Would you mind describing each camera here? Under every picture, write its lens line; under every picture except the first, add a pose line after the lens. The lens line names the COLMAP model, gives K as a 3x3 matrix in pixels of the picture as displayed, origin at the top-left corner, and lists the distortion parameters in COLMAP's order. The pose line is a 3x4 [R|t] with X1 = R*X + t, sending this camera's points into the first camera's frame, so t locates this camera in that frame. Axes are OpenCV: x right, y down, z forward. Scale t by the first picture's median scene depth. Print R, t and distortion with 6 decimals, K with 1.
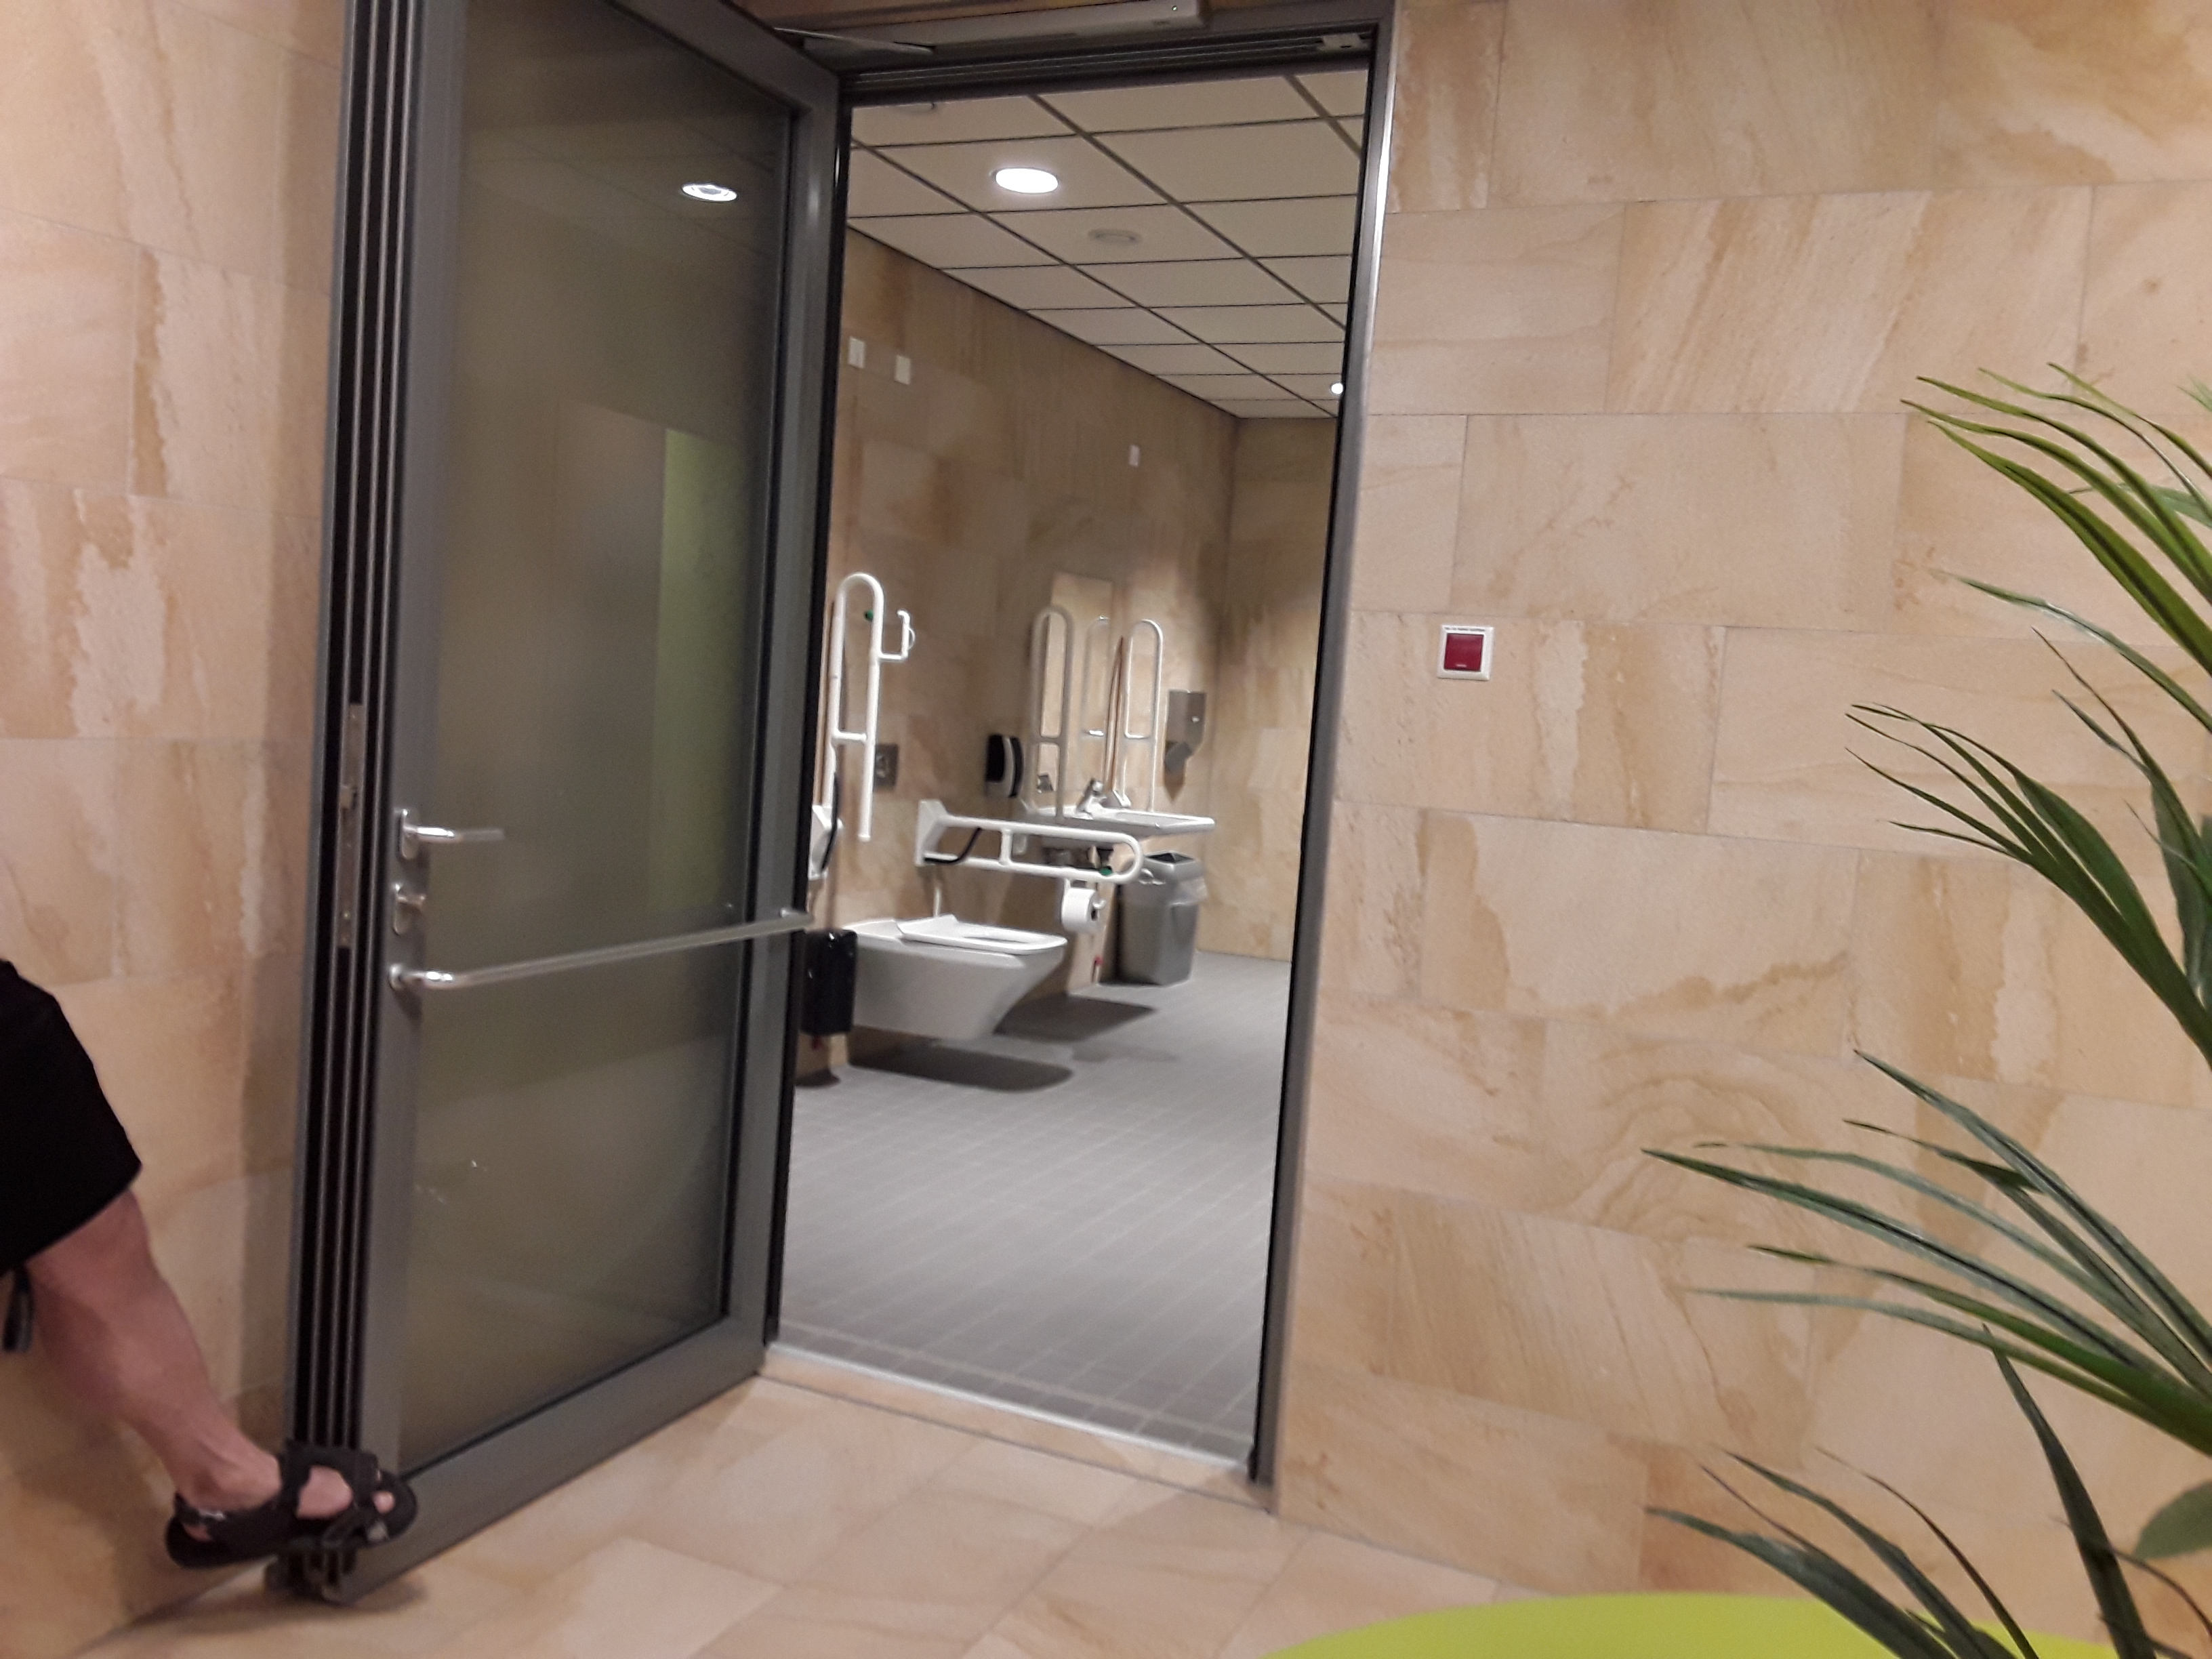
lens RADIAL K [[1752.2, 0, 1104.7], [0, 1752.2, 812.5], [0, 0, 1]] dist [0.144280, -0.236094]
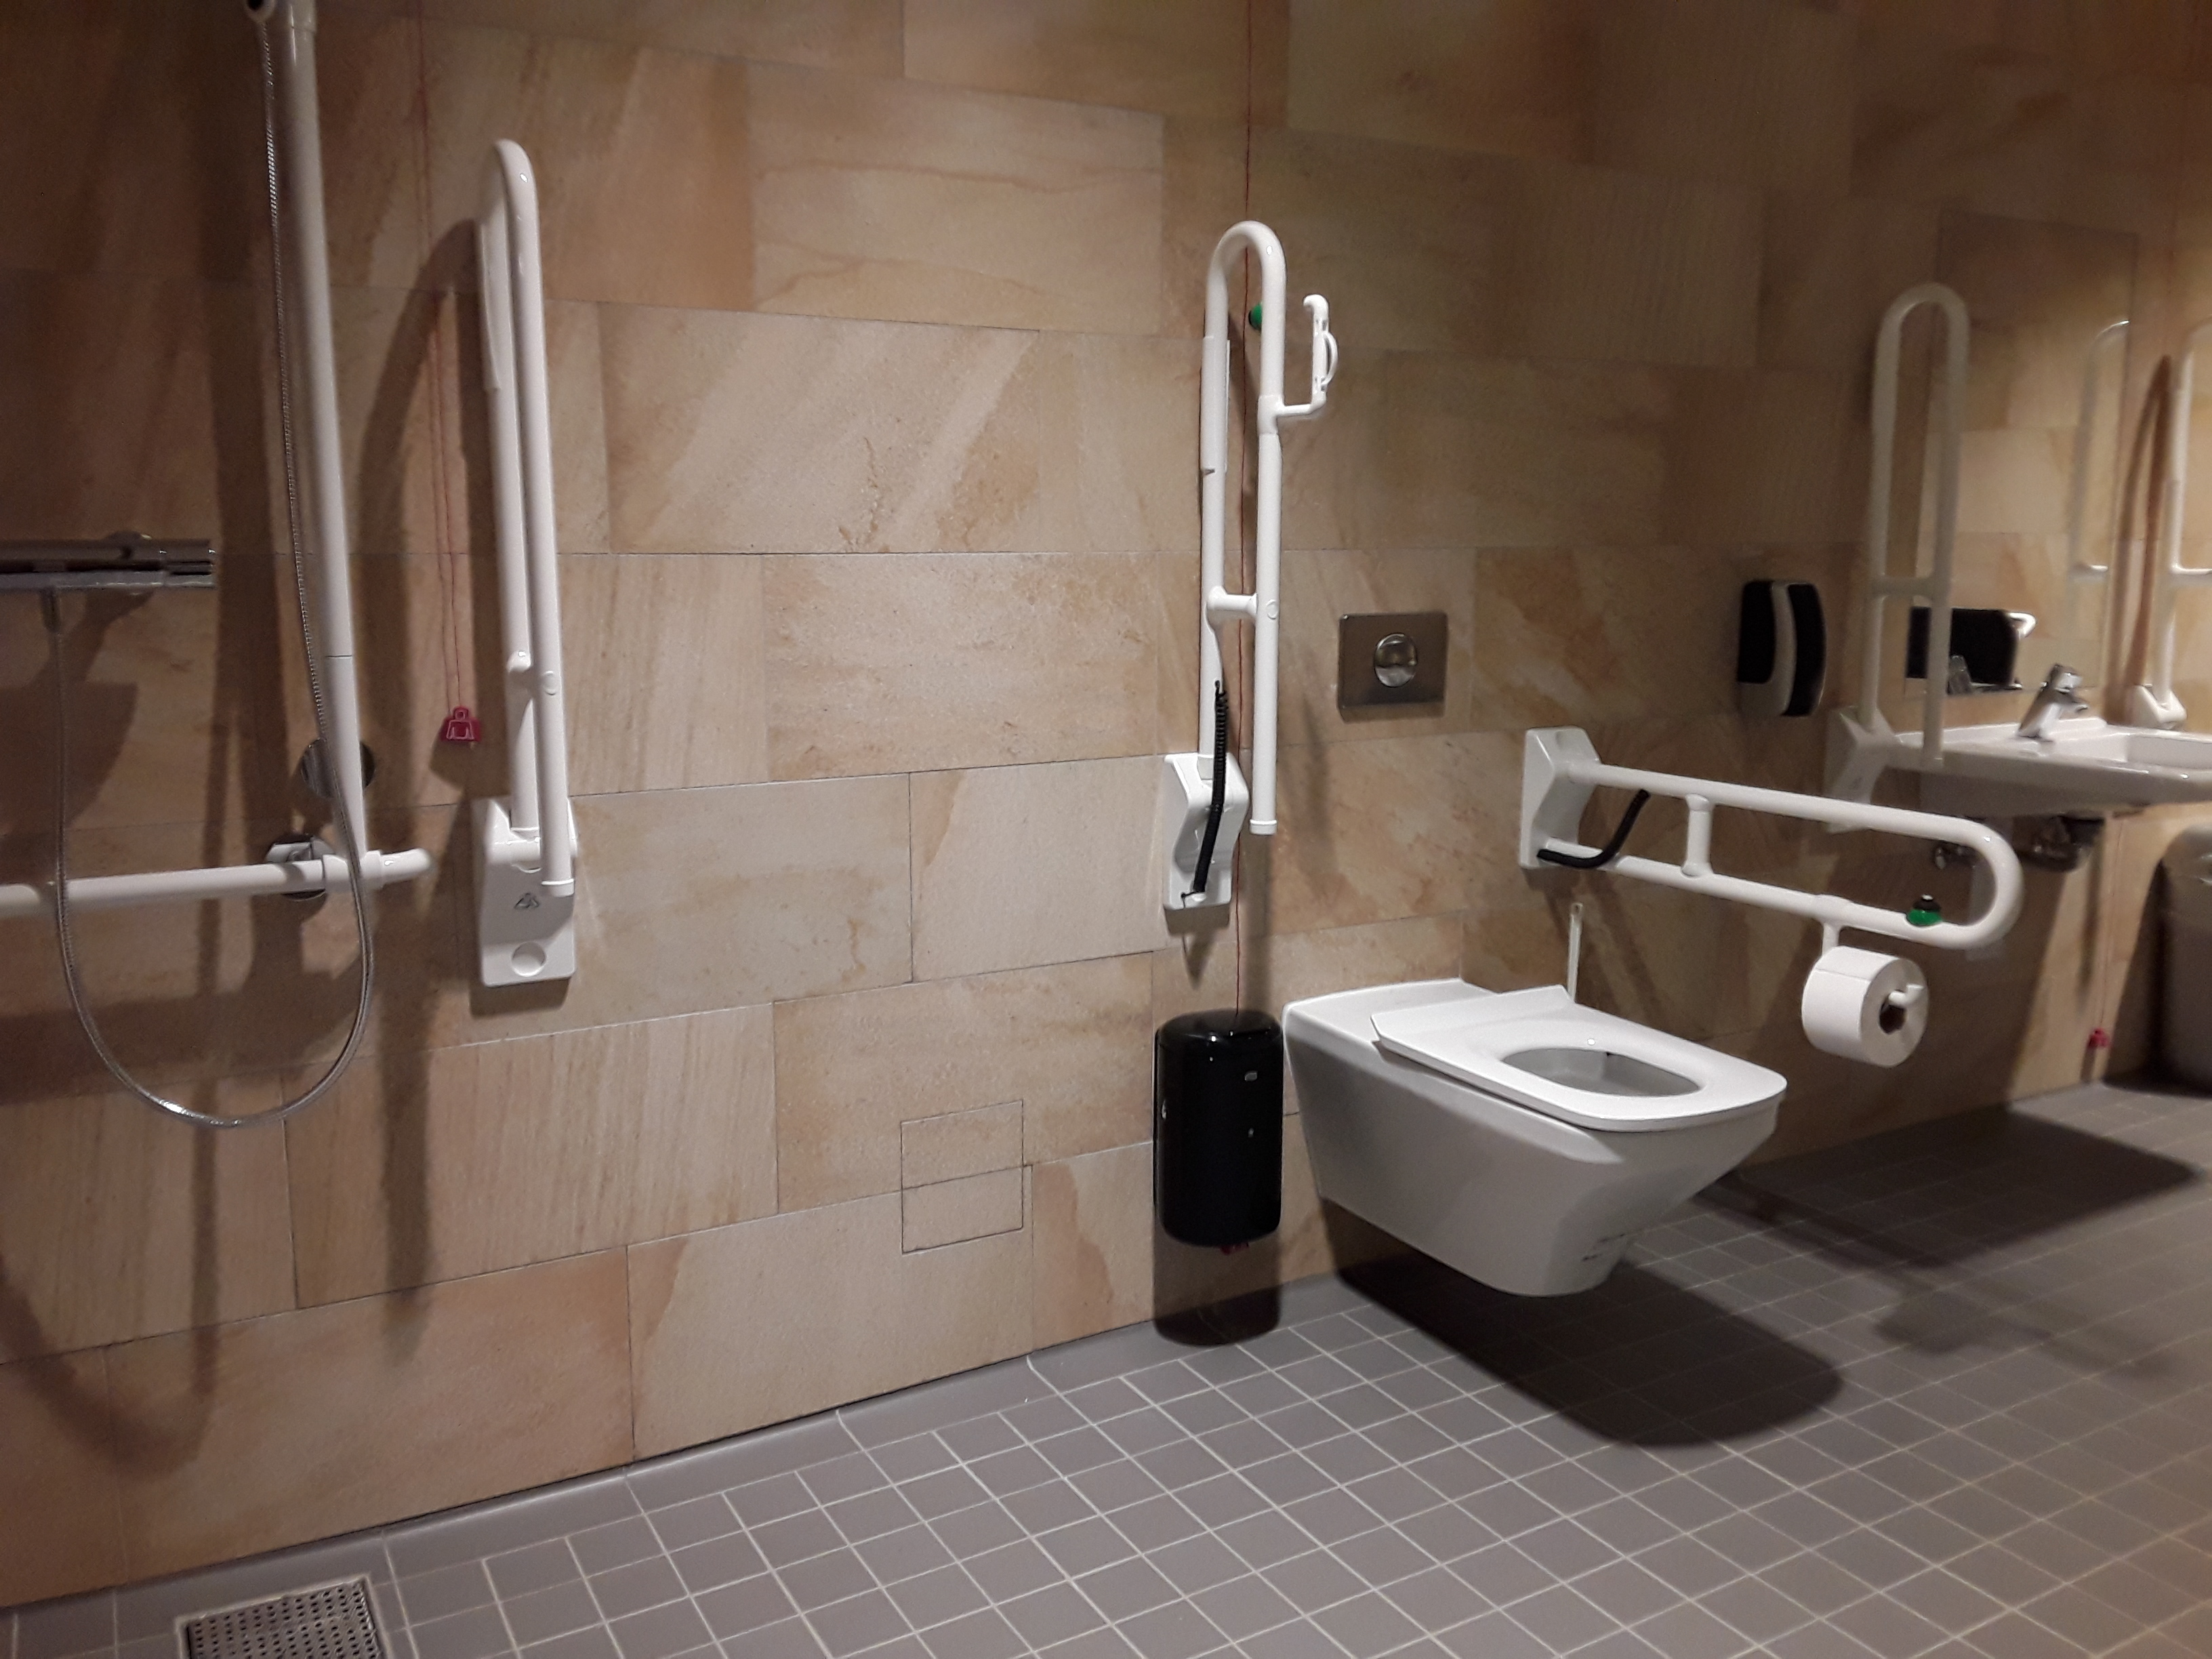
lens RADIAL K [[1752.2, 0, 1104.7], [0, 1752.2, 812.5], [0, 0, 1]] dist [0.144280, -0.236094]
pose [[0.798853, 0.020943, -0.601162, 0.091742], [0.016878, 0.998220, 0.057203, -0.014233], [0.601289, -0.055843, 0.797077, 0.558145]]
